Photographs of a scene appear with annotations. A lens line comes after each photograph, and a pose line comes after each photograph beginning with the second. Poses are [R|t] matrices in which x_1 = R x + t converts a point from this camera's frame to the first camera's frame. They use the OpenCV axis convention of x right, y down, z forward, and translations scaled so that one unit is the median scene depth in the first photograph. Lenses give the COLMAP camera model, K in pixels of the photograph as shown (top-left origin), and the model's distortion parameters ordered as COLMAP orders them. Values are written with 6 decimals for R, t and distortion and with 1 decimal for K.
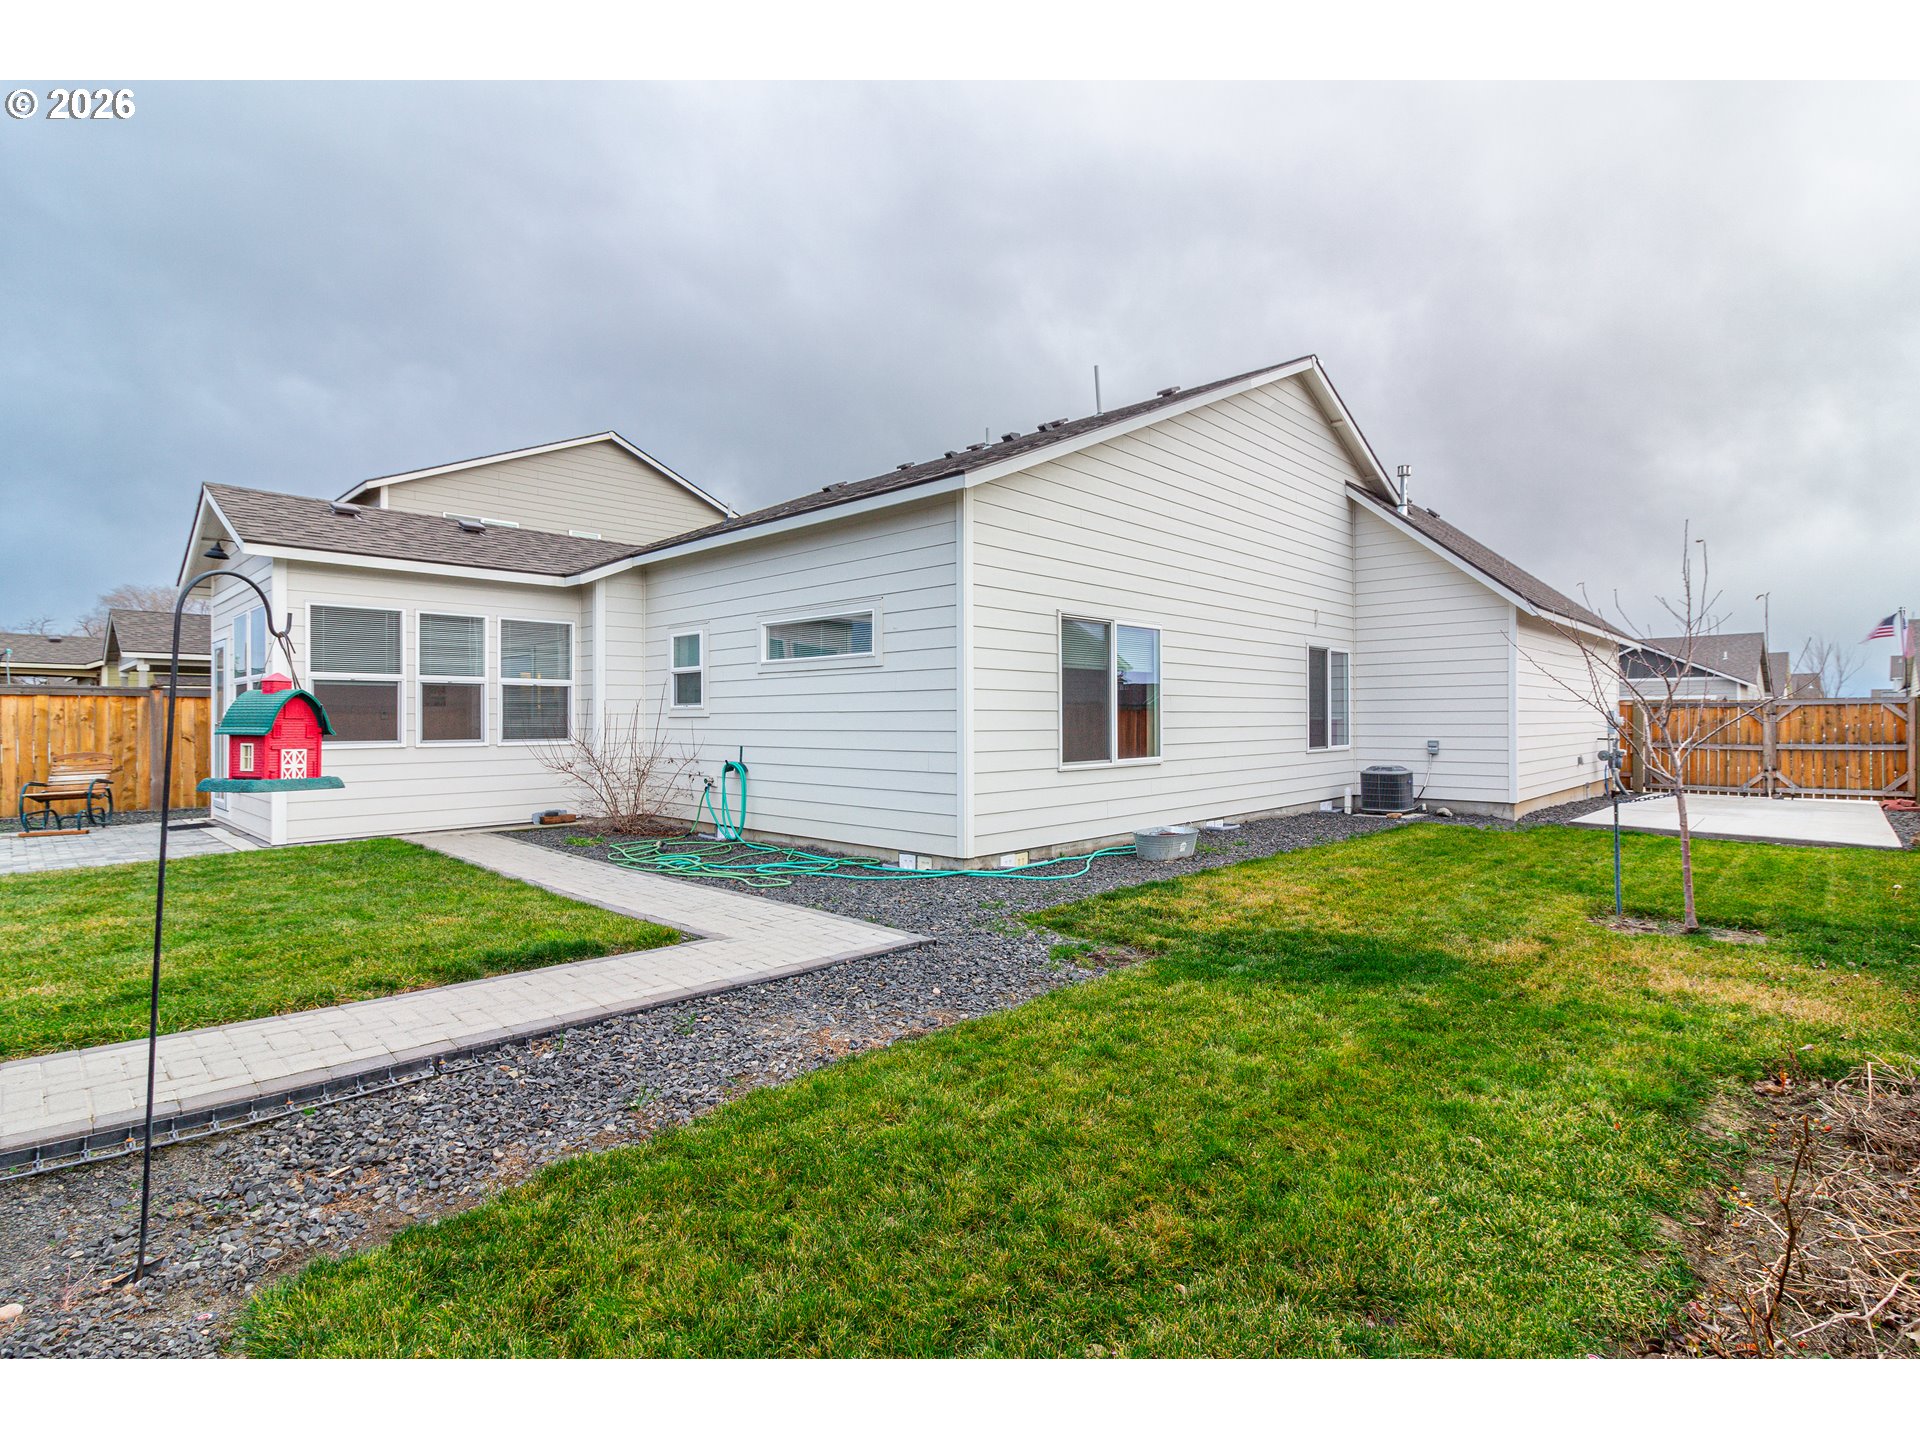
lens RADIAL K [[904.2, 0, 940.0], [0, 904.2, 717.4], [0, 0, 1]] dist [-0.000332, 0.001450]
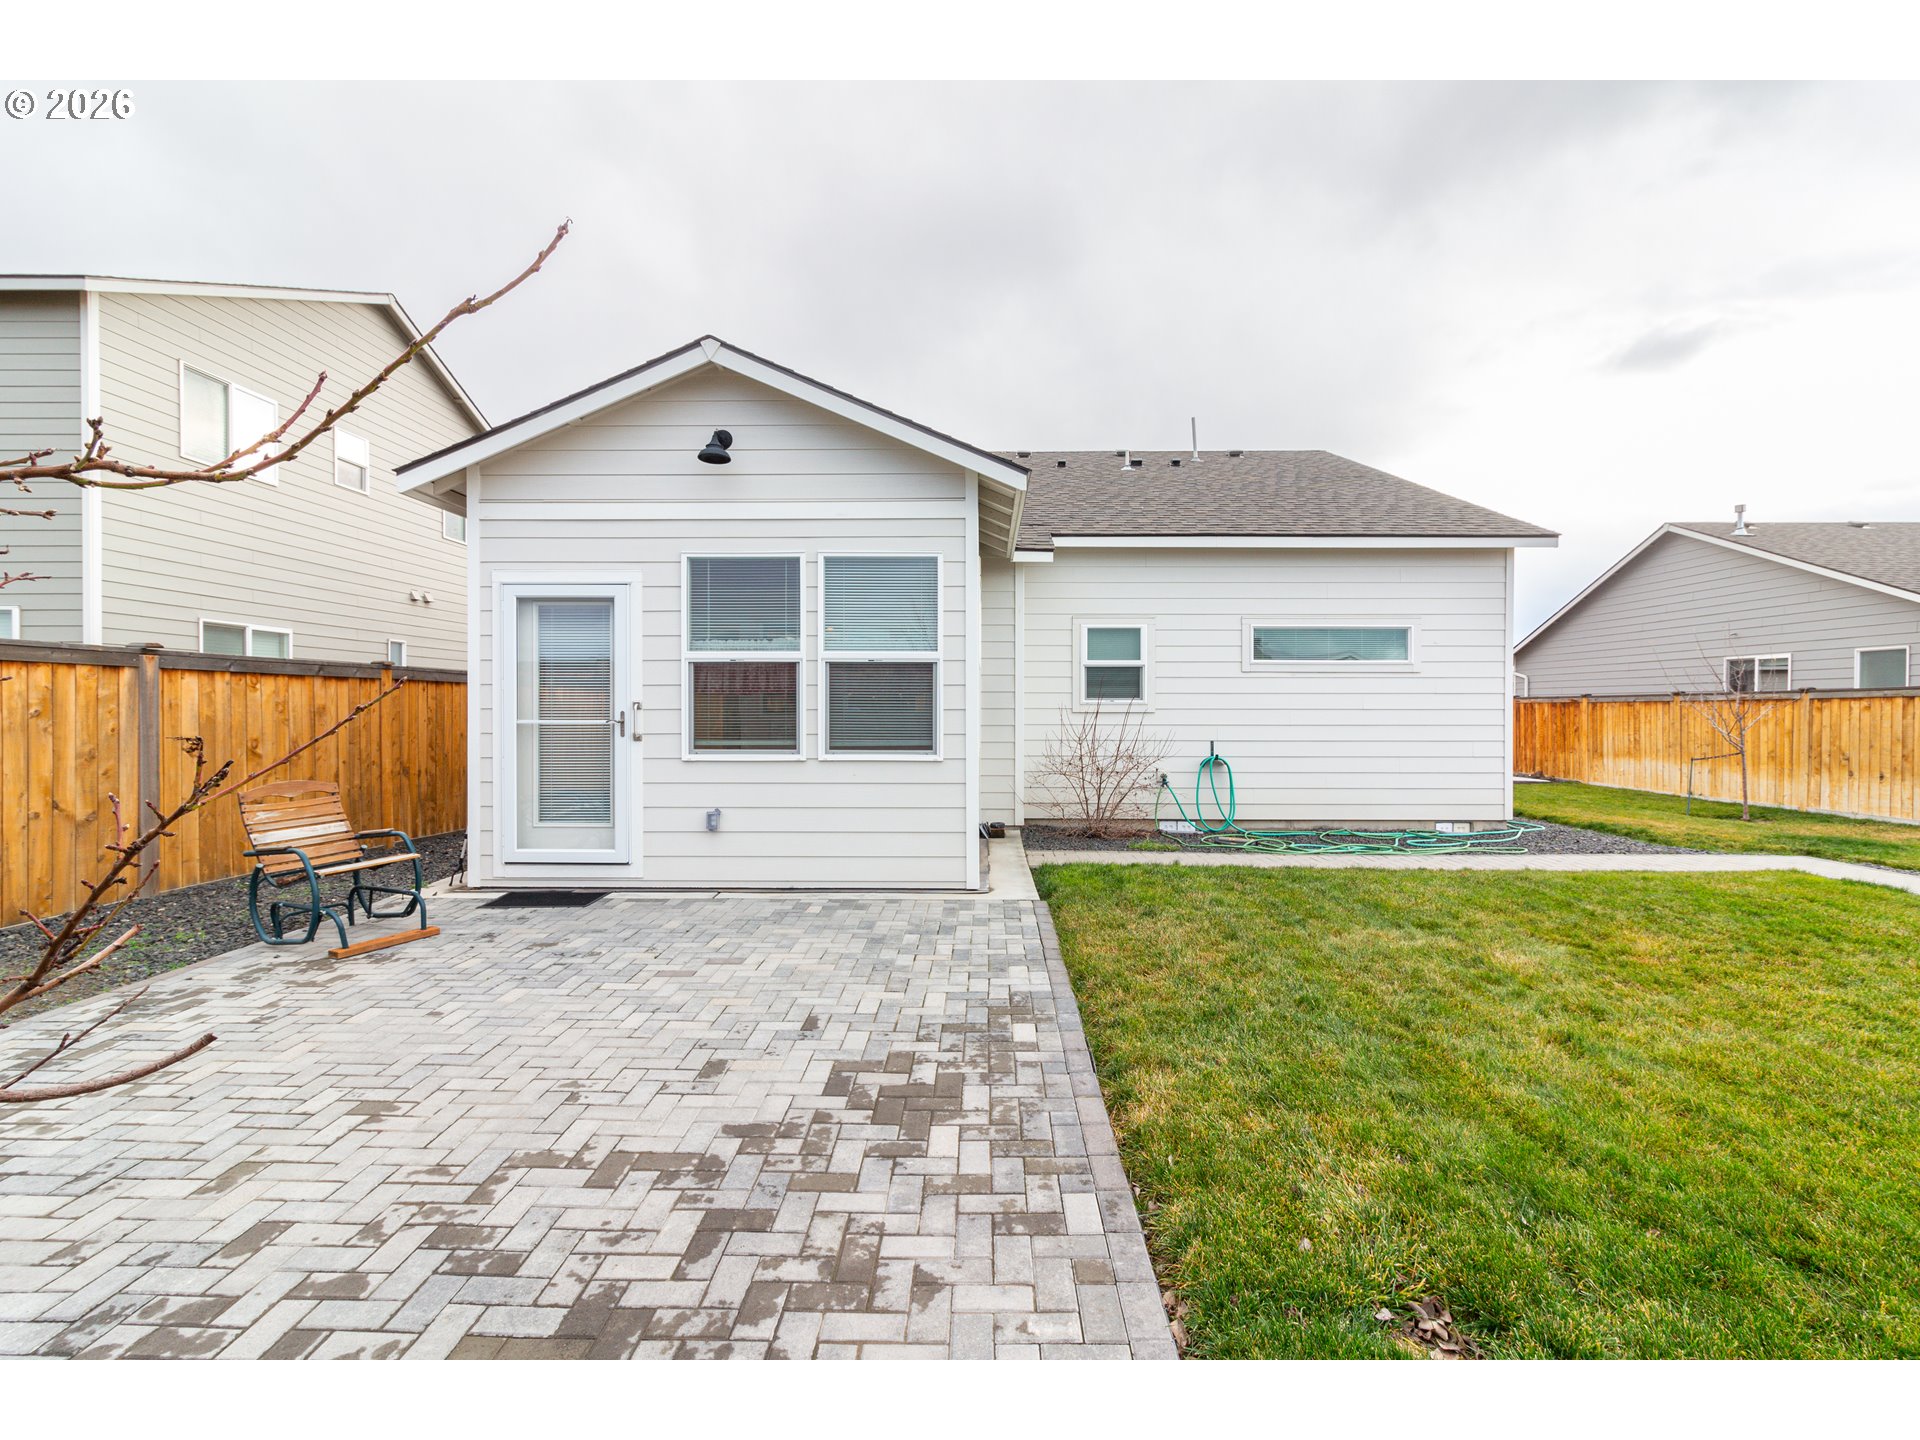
lens RADIAL K [[904.2, 0, 946.6], [0, 904.2, 714.6], [0, 0, 1]] dist [-0.000332, 0.001450]
pose [[0.740200, -0.000738, 0.672387, -1.026927], [-0.005413, 0.999960, 0.007057, -0.003856], [-0.672366, -0.008863, 0.740166, 0.394948]]
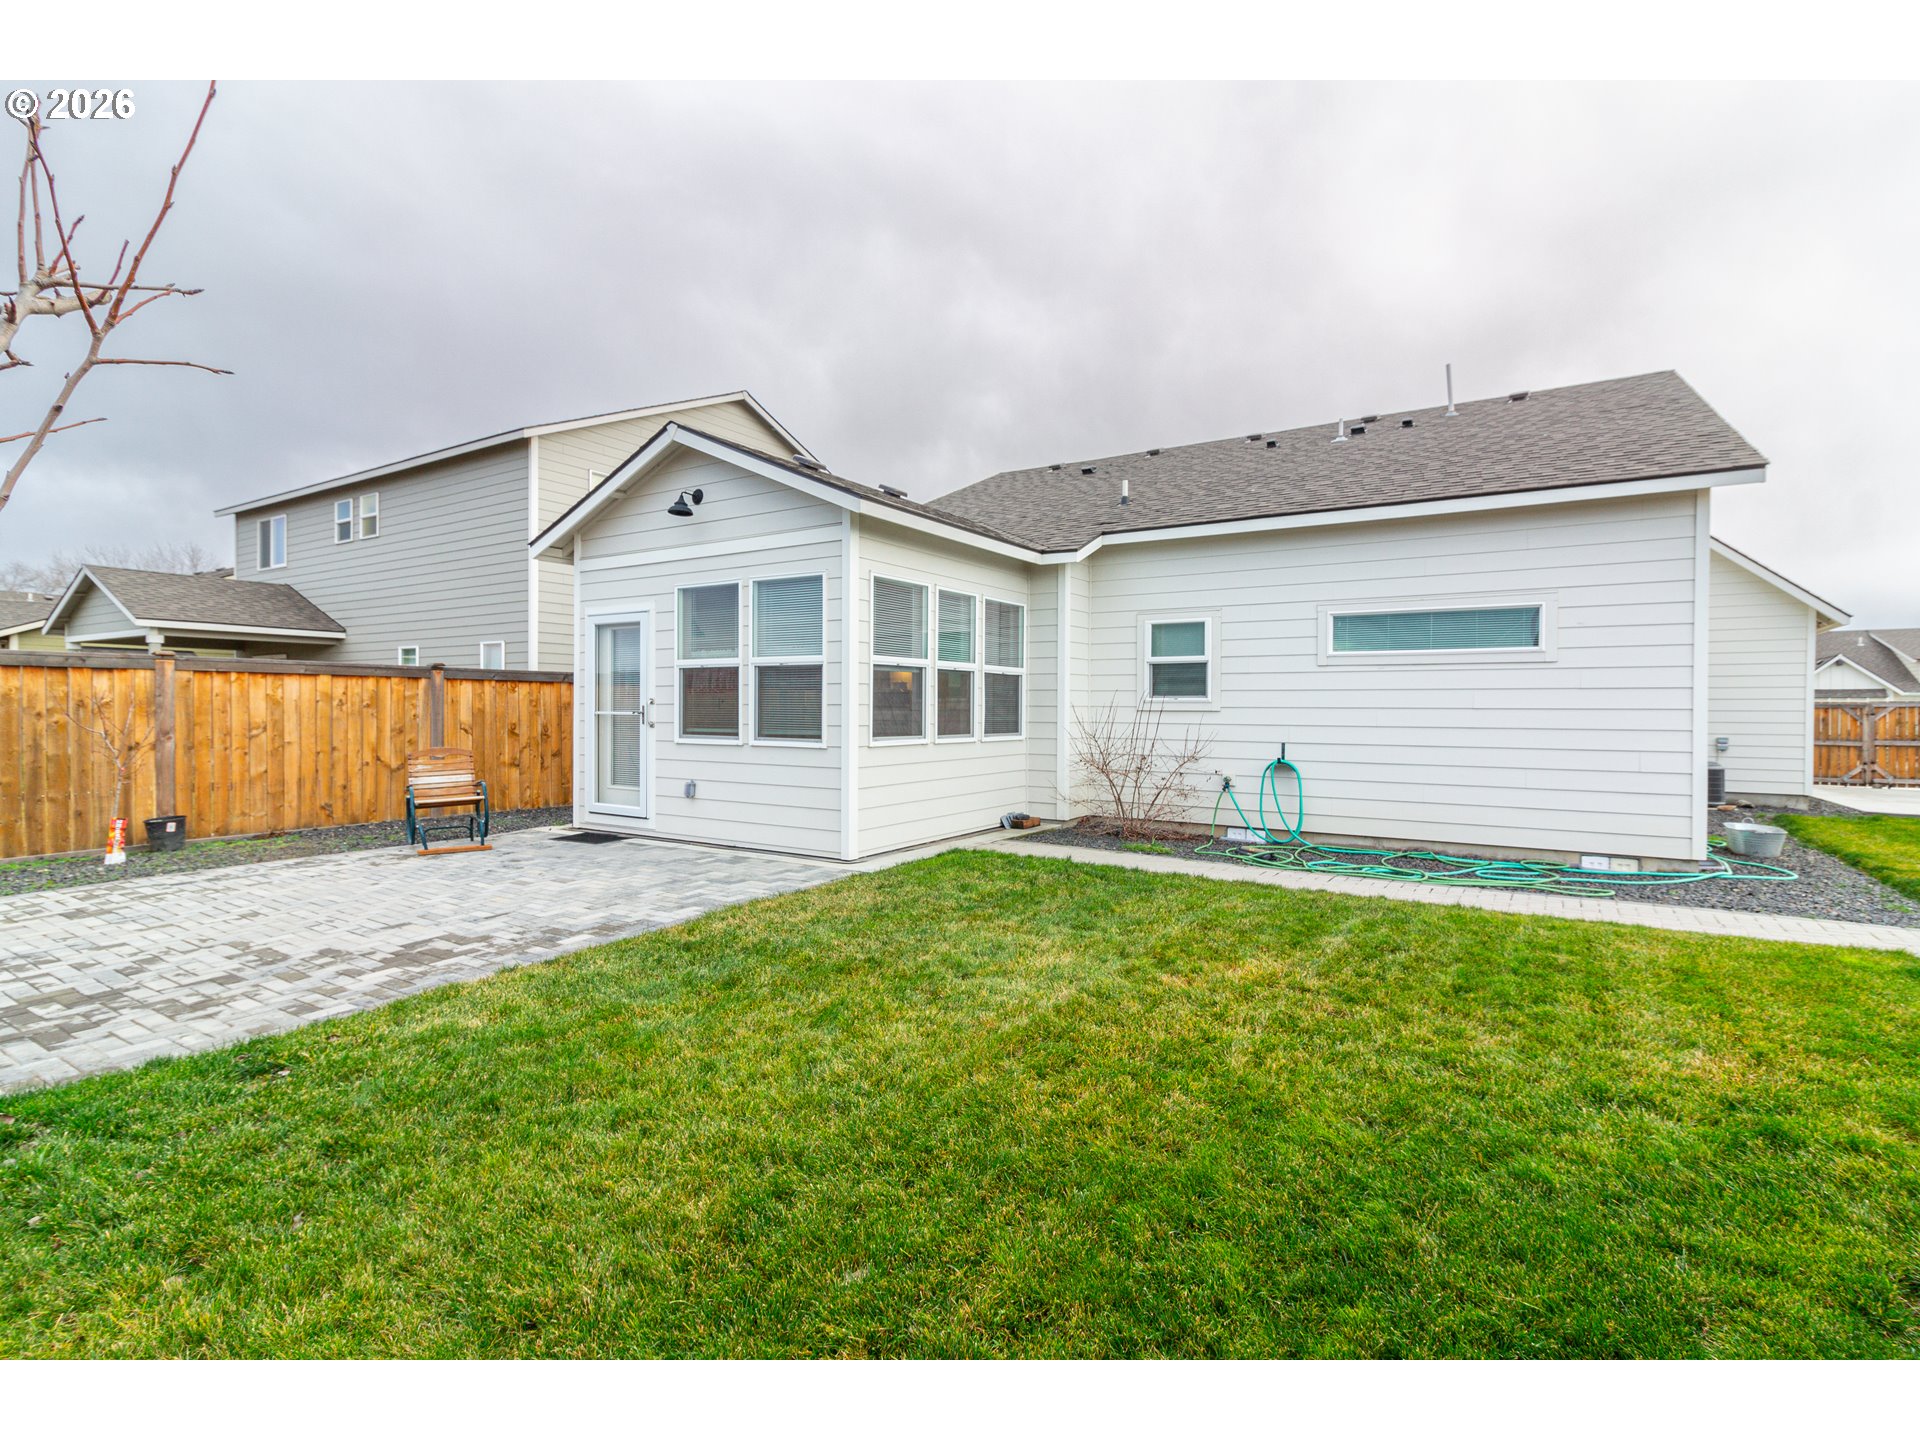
lens RADIAL K [[904.2, 0, 941.3], [0, 904.2, 714.8], [0, 0, 1]] dist [-0.000332, 0.001450]
pose [[0.982887, 0.008102, 0.184031, -0.666294], [-0.009833, 0.999916, 0.008495, -0.001730], [-0.183946, -0.010159, 0.982884, 0.131599]]
